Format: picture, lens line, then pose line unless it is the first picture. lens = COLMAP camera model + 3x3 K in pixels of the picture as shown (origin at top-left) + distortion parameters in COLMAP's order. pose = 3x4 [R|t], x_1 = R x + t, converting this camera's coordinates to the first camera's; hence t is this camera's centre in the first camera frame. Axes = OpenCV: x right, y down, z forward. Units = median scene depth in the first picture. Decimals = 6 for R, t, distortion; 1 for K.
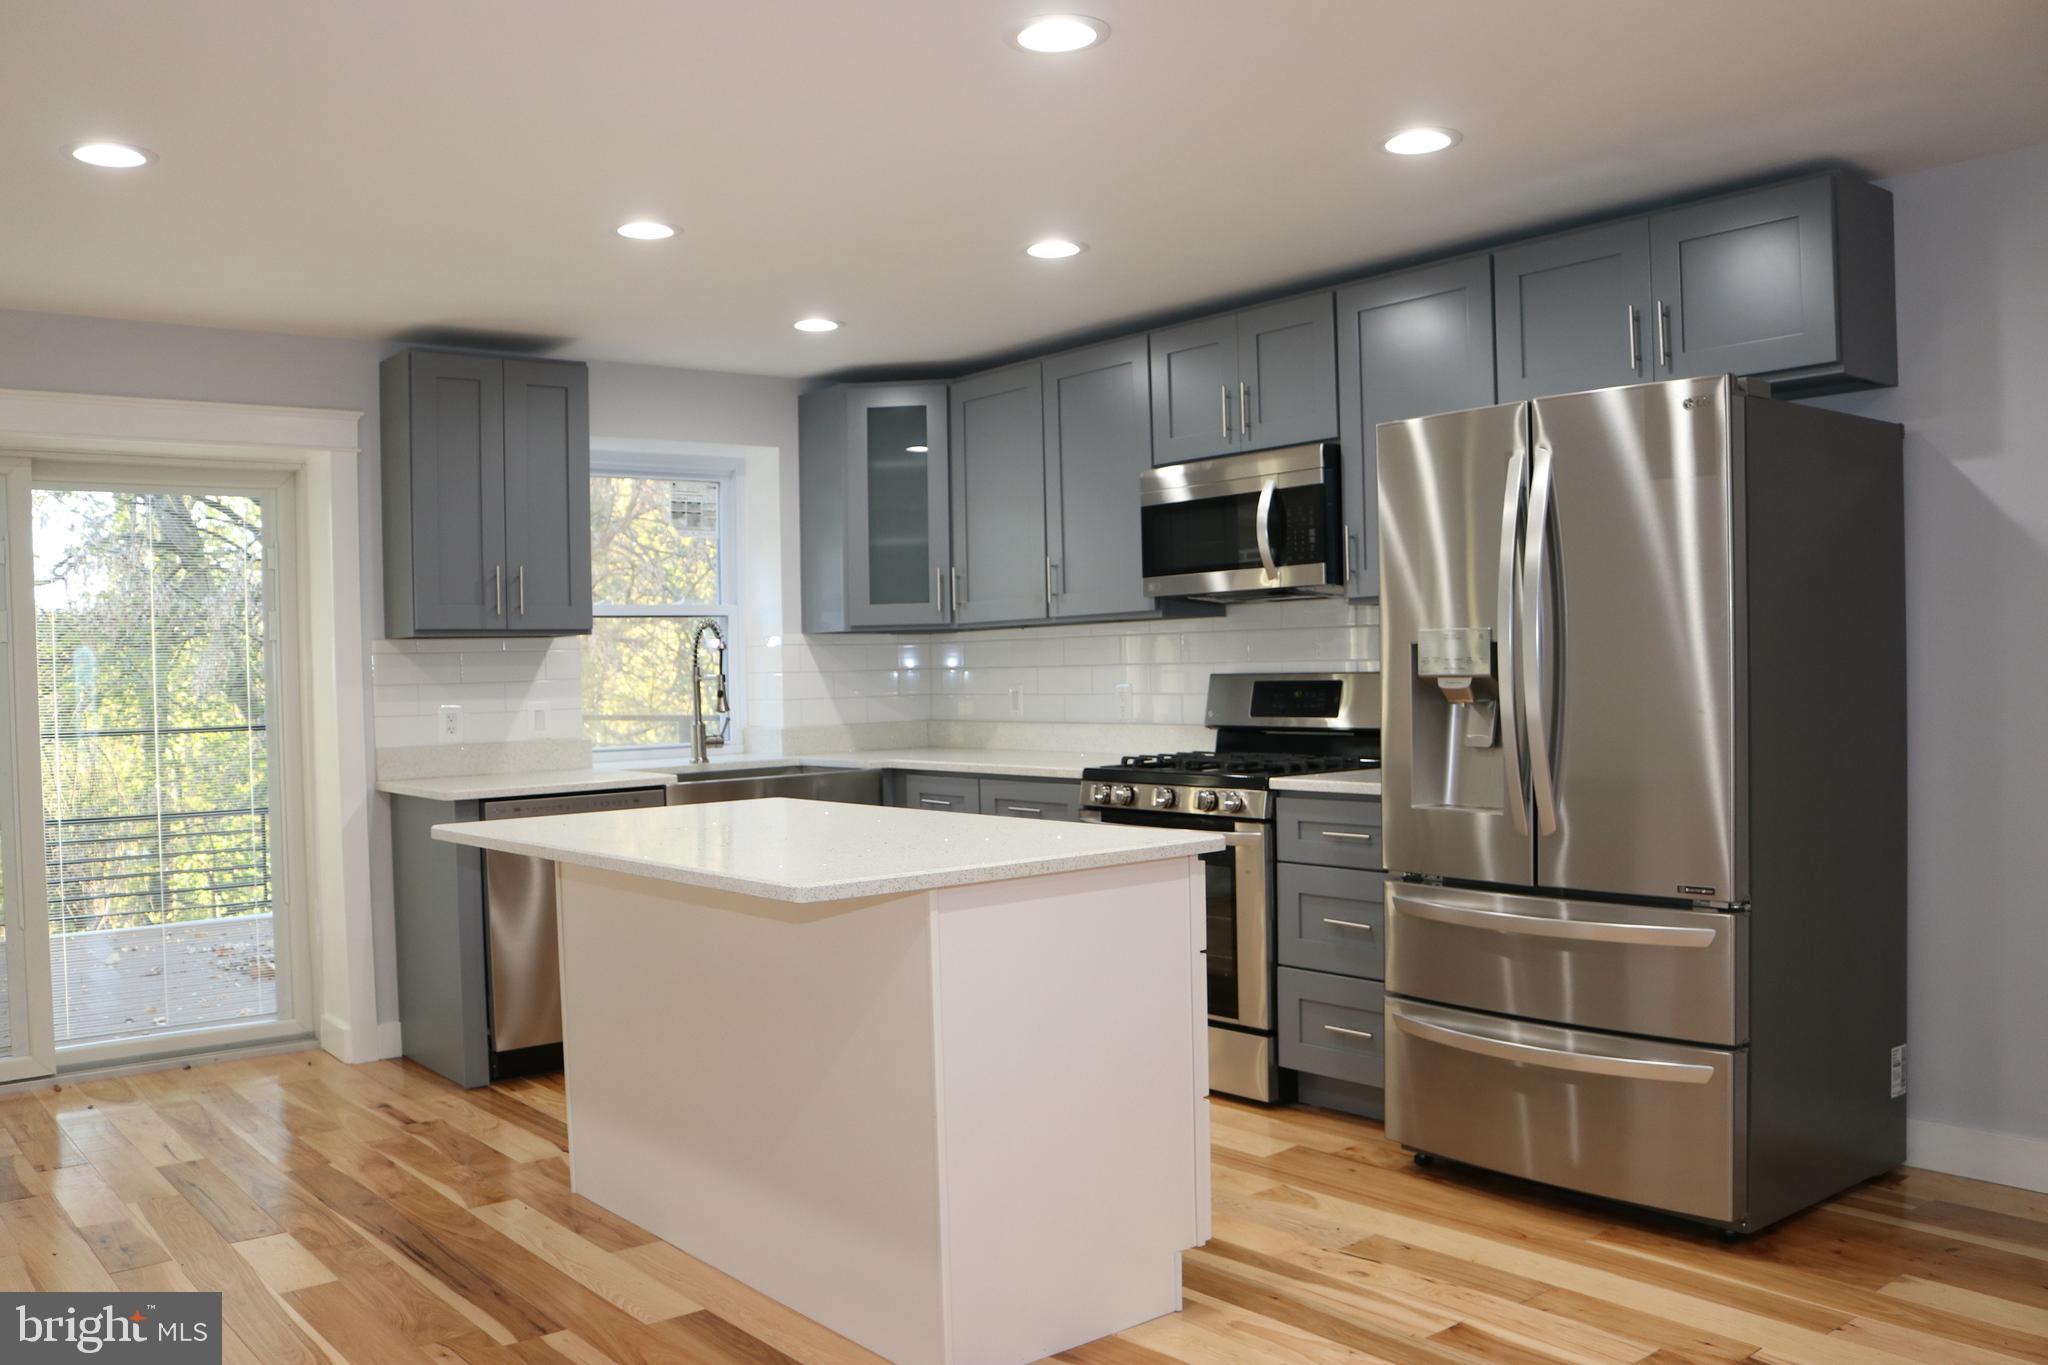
lens RADIAL K [[1704.8, 0, 1037.3], [0, 1704.8, 692.1], [0, 0, 1]] dist [-0.147124, 0.121016]
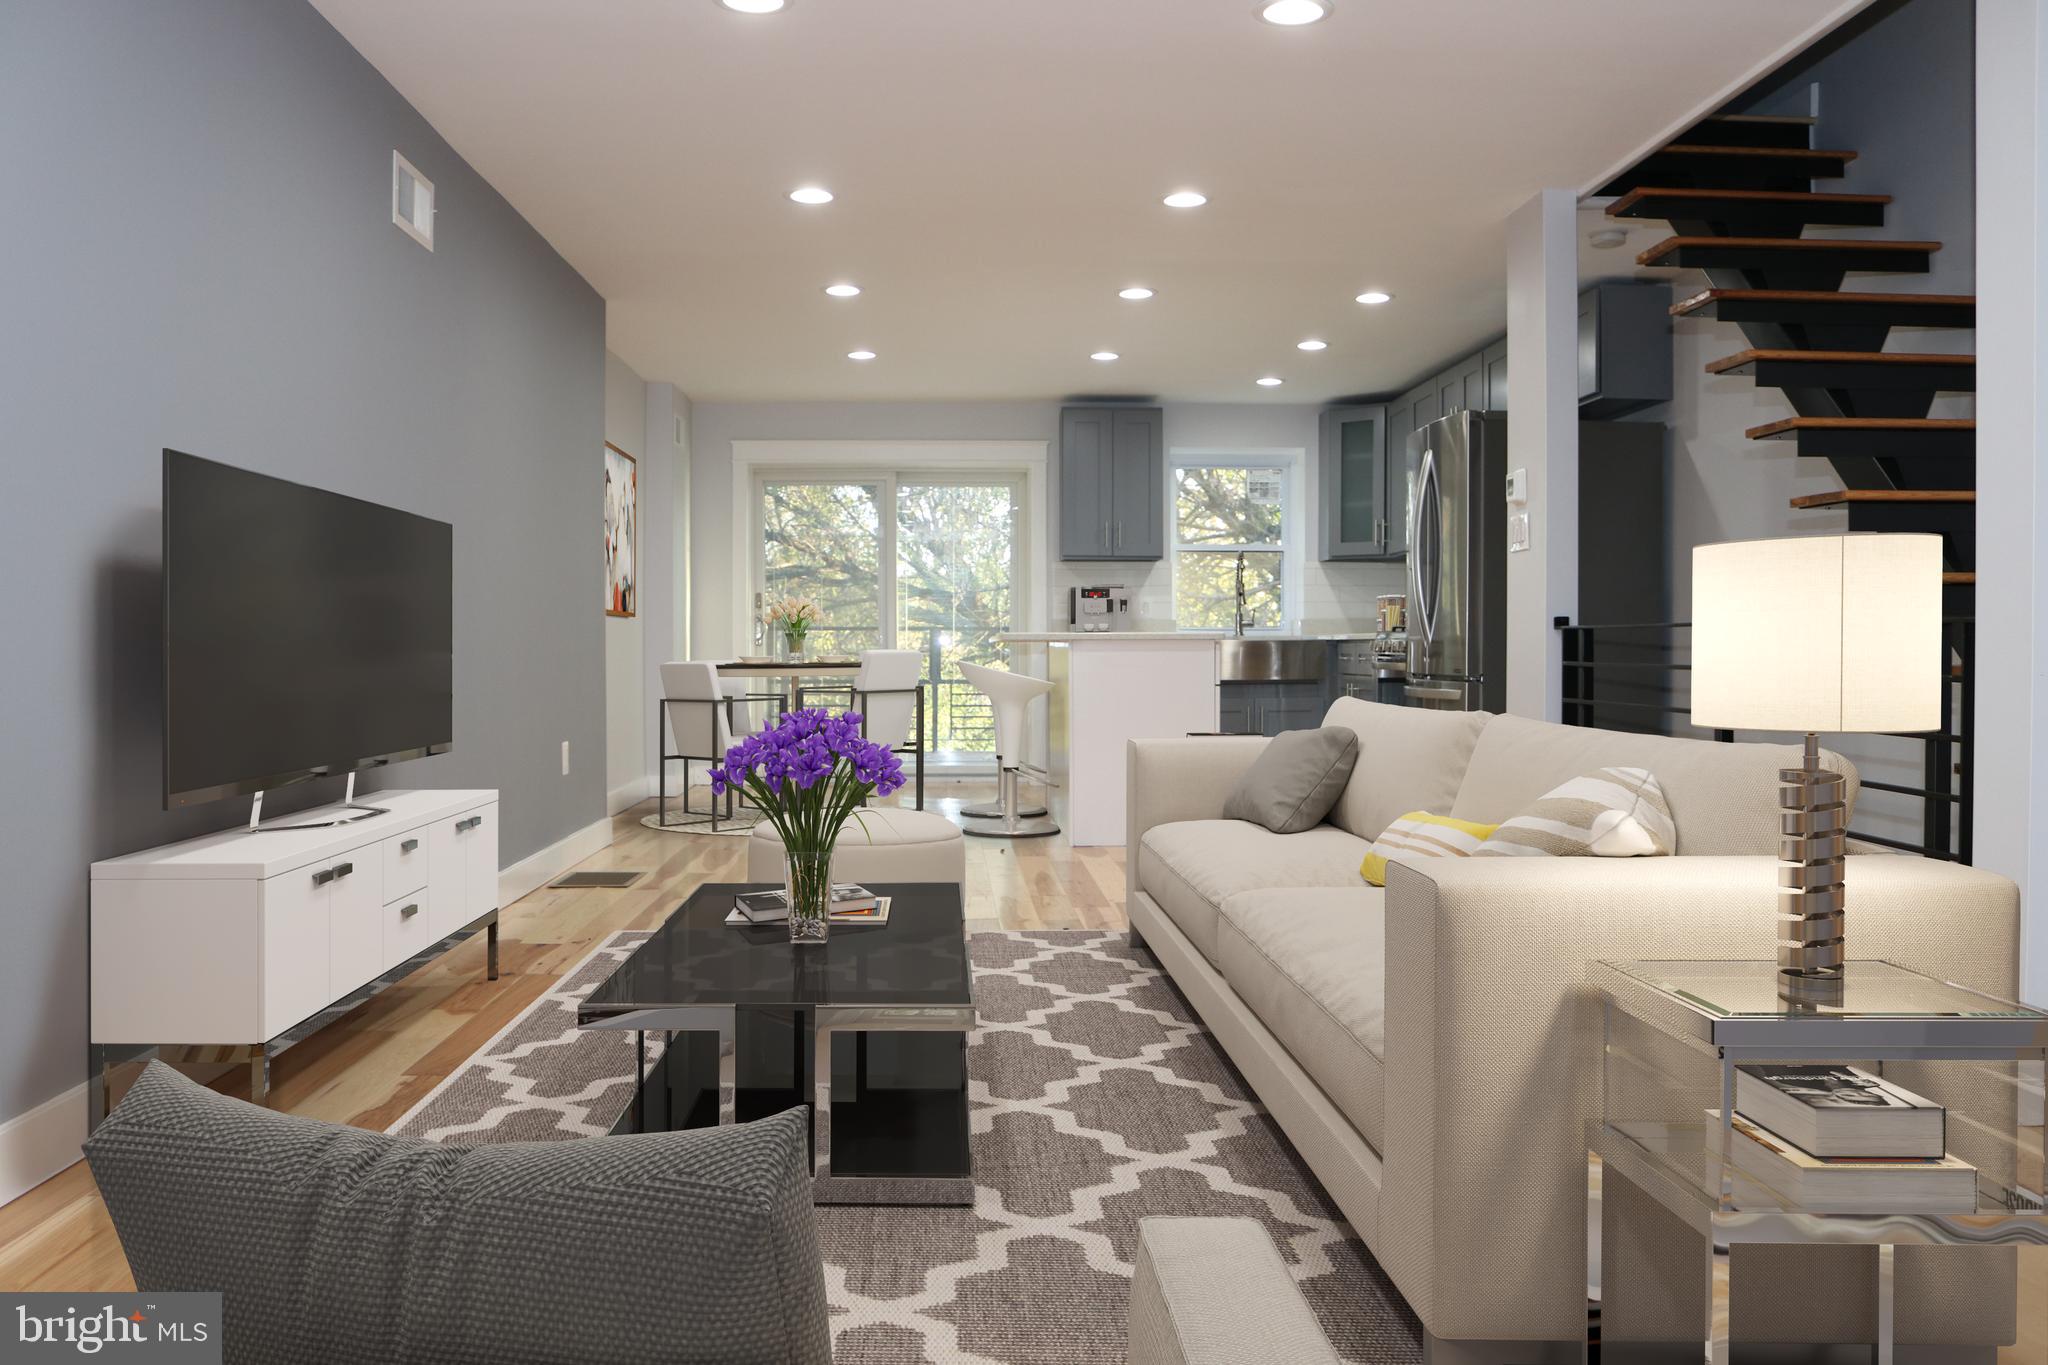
lens RADIAL K [[1704.8, 0, 1019.5], [0, 1704.8, 674.8], [0, 0, 1]] dist [-0.147124, 0.121016]
pose [[0.799798, 0.033077, -0.599357, 0.767705], [-0.026985, 0.999452, 0.019147, 0.063184], [0.599662, 0.000860, 0.800253, -0.587367]]
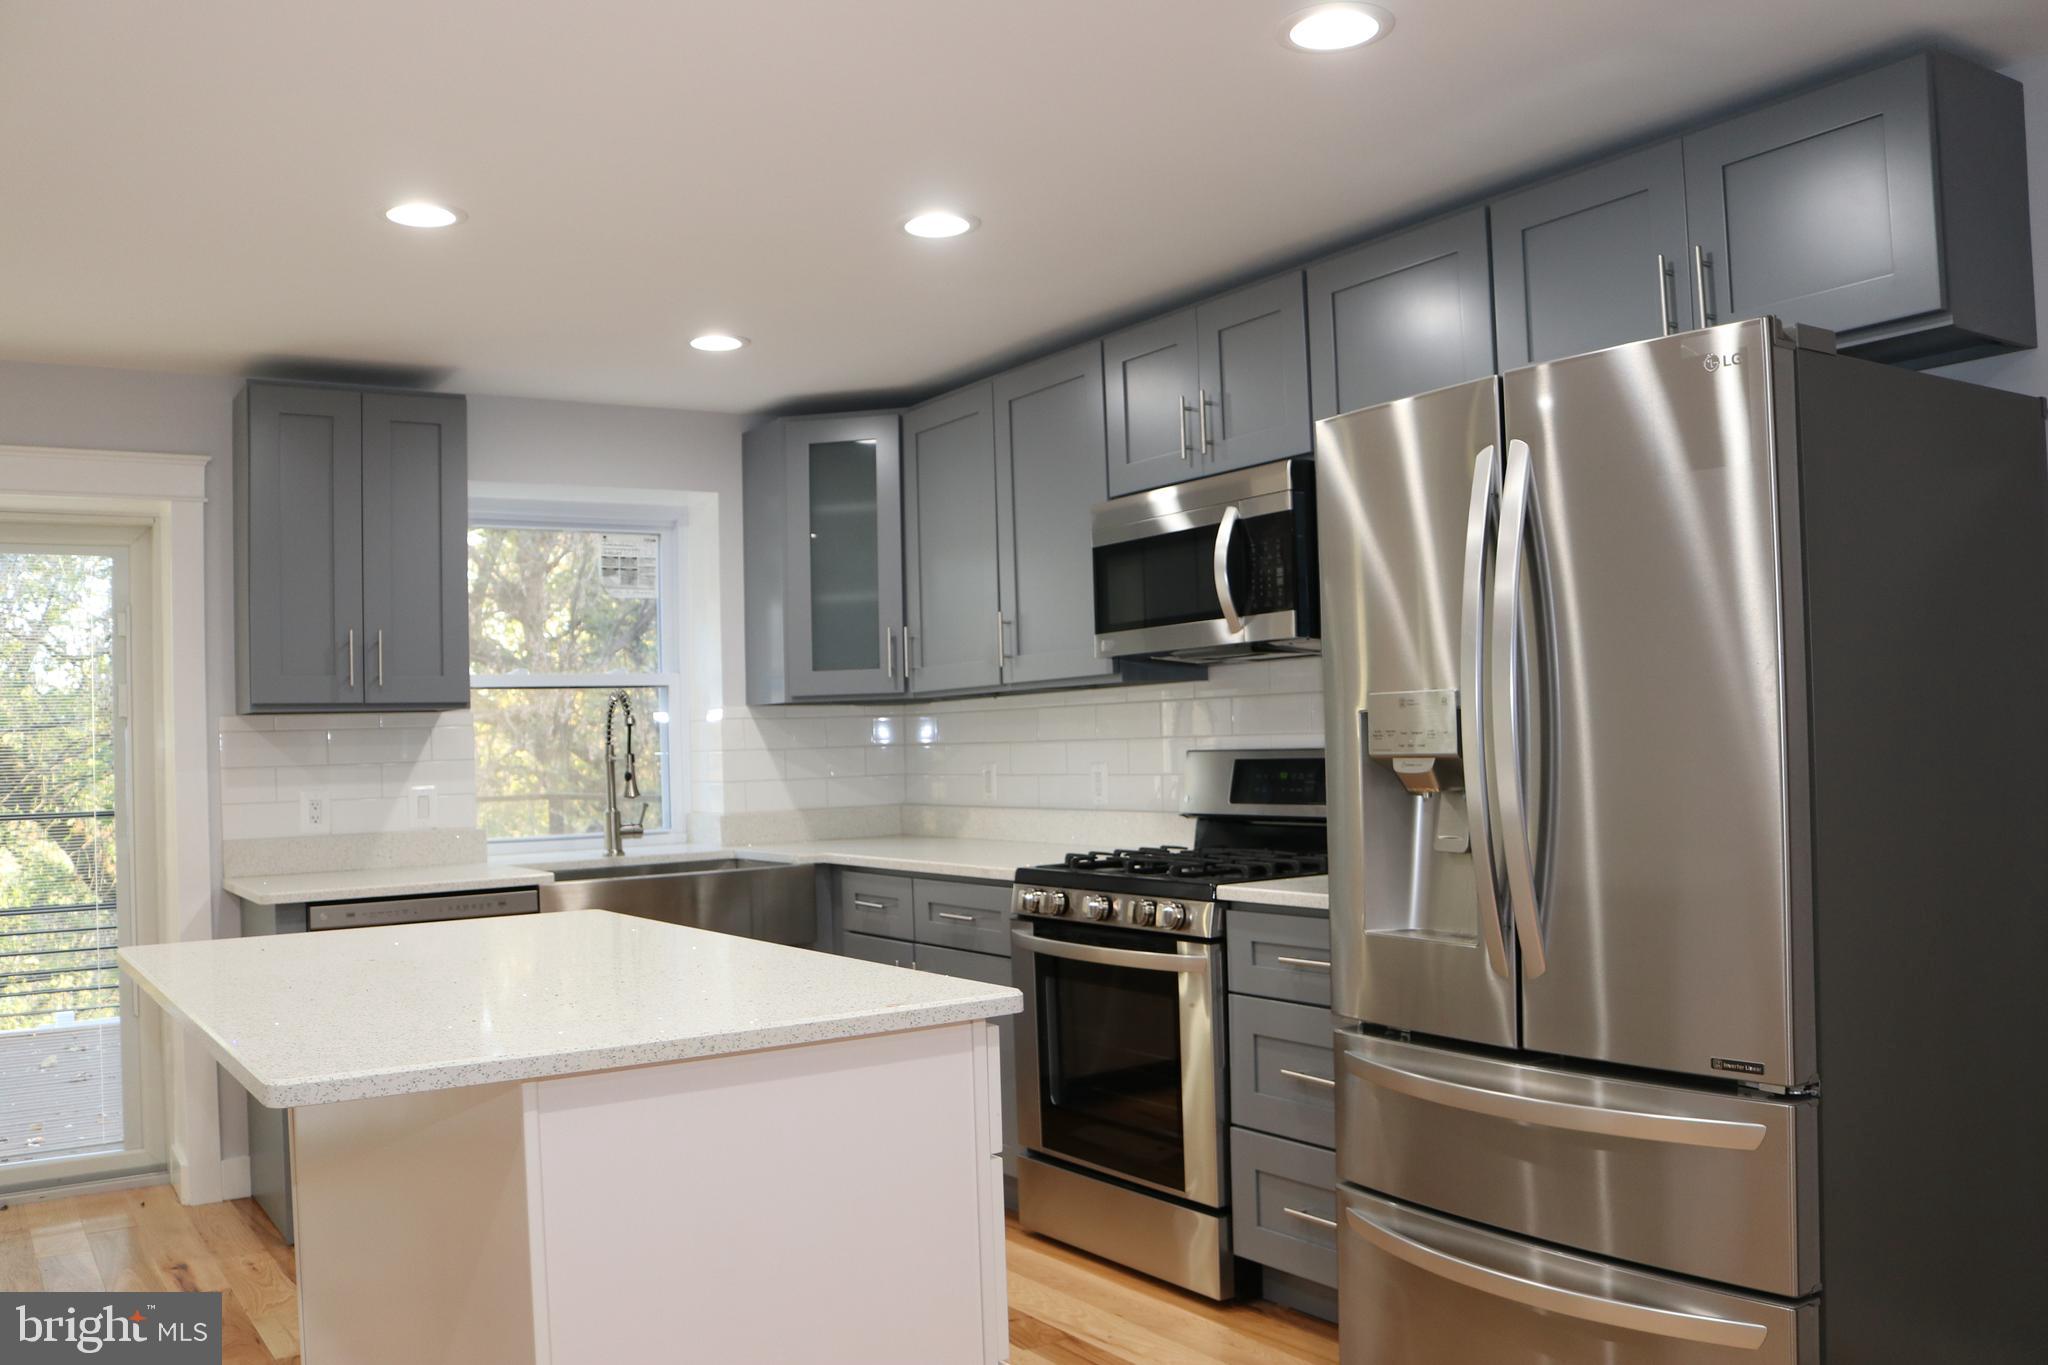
lens RADIAL K [[1704.8, 0, 1032.8], [0, 1704.8, 692.8], [0, 0, 1]] dist [-0.147124, 0.121016]
pose [[0.995465, -0.009632, -0.094644, 0.113654], [0.005800, 0.999155, -0.040685, -0.005960], [0.094956, 0.039952, 0.994679, 0.189473]]
